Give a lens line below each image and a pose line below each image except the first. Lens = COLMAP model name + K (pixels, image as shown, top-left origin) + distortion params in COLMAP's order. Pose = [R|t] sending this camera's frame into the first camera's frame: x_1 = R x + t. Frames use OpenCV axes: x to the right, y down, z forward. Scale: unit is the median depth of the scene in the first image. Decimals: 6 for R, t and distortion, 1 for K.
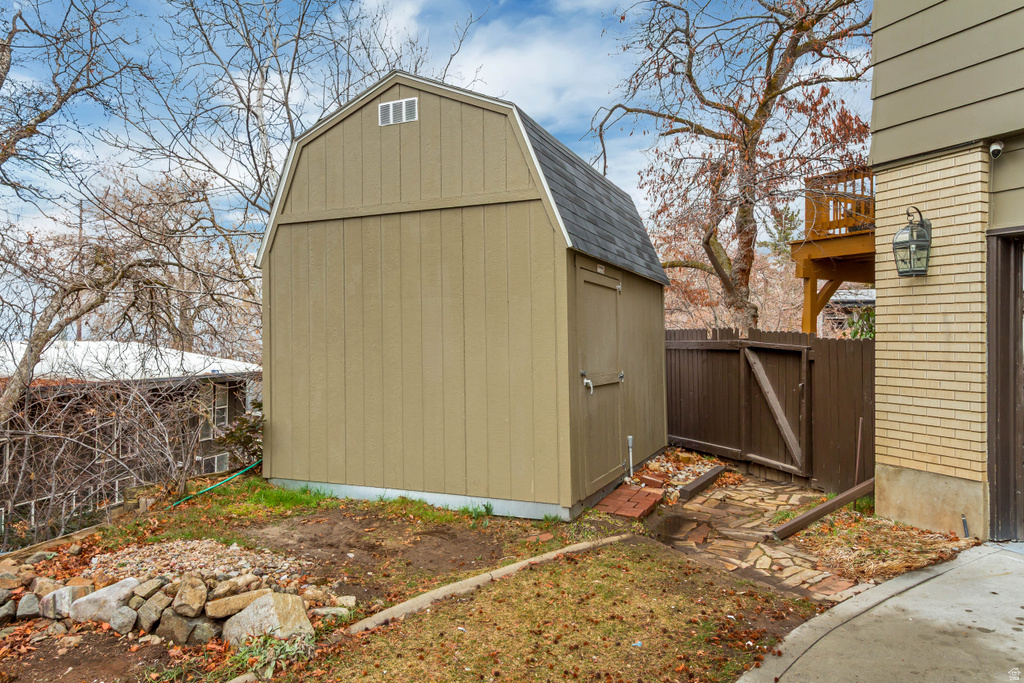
lens RADIAL K [[716.0, 0, 512.0], [0, 716.0, 341.5], [0, 0, 1]] dist [0.004716, 0.001663]
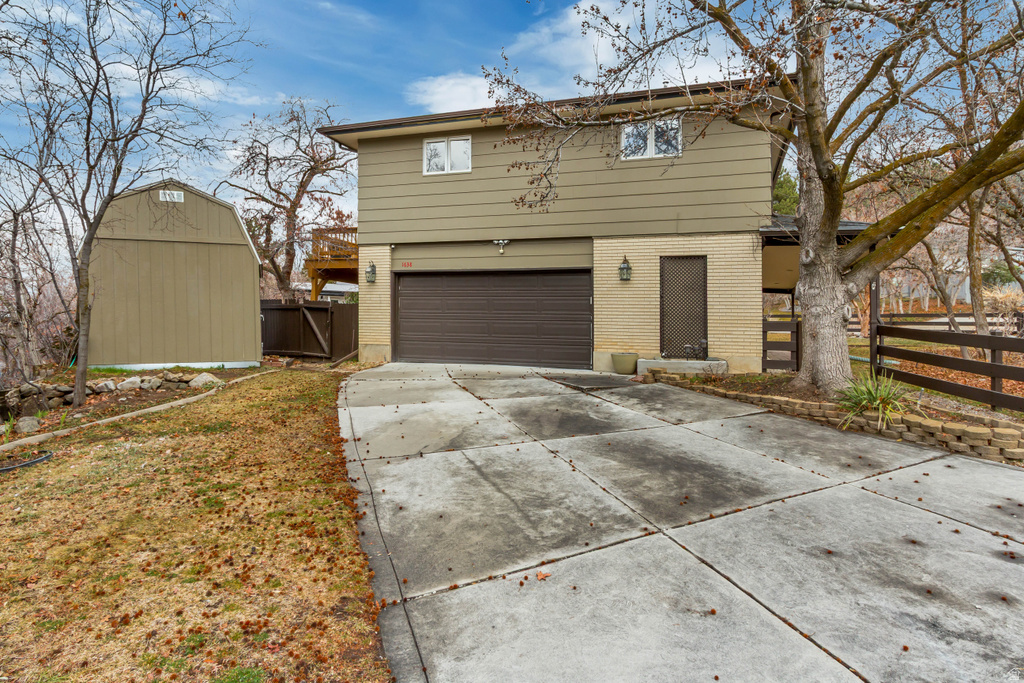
lens RADIAL K [[716.0, 0, 512.0], [0, 716.0, 341.5], [0, 0, 1]] dist [0.004716, 0.001663]
pose [[0.713619, -0.004824, 0.700517, -0.971599], [-0.006250, 0.999893, 0.013252, 0.099538], [-0.700506, -0.013836, 0.713512, -1.358091]]
